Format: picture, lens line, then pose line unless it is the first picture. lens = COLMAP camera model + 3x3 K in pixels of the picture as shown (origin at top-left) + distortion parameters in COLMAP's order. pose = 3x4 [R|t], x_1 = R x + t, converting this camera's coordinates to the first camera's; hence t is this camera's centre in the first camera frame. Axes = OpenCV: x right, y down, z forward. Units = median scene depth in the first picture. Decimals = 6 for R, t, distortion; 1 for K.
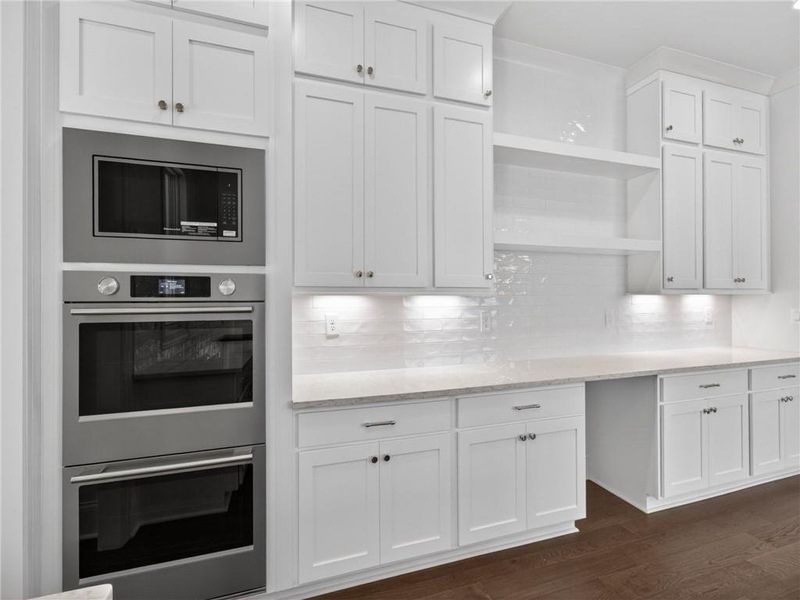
lens RADIAL K [[376.4, 0, 405.3], [0, 376.4, 296.0], [0, 0, 1]] dist [-0.000954, 0.007310]
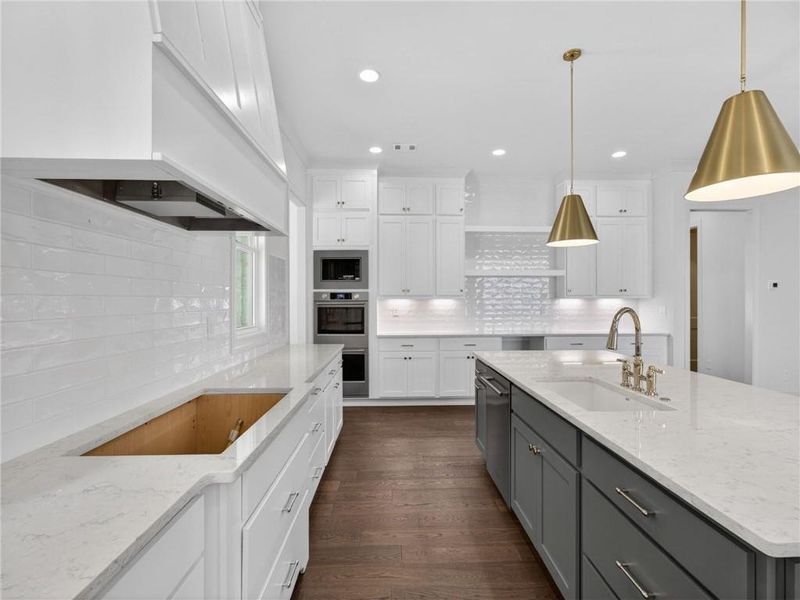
lens RADIAL K [[376.4, 0, 408.0], [0, 376.4, 300.5], [0, 0, 1]] dist [-0.000954, 0.007310]
pose [[0.960620, 0.002670, -0.277851, 0.757488], [-0.000475, 0.999968, 0.007967, -0.012837], [0.277864, -0.007522, 0.960591, -1.776569]]
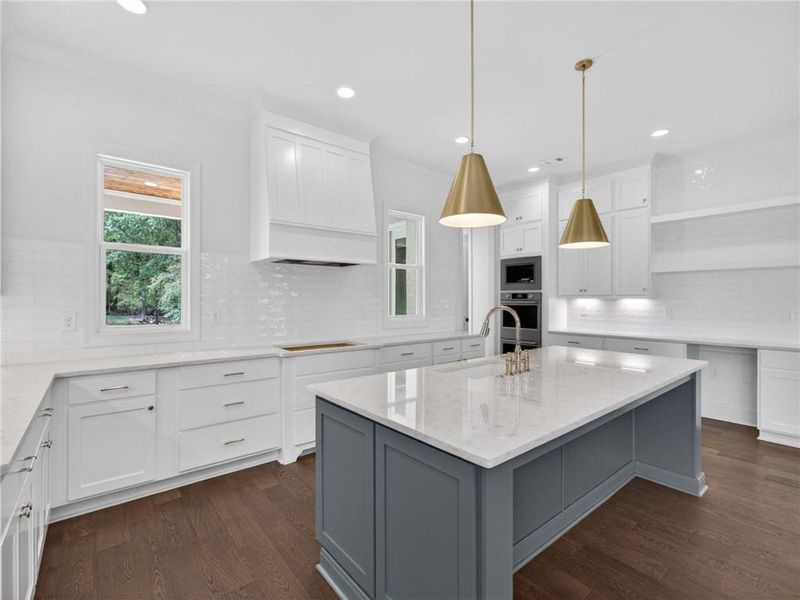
lens RADIAL K [[376.4, 0, 404.1], [0, 376.4, 298.0], [0, 0, 1]] dist [-0.000954, 0.007310]
pose [[0.354353, 0.002745, -0.935108, 2.352369], [0.004901, 0.999977, 0.004793, -0.027698], [0.935099, -0.006281, 0.354332, -1.350006]]
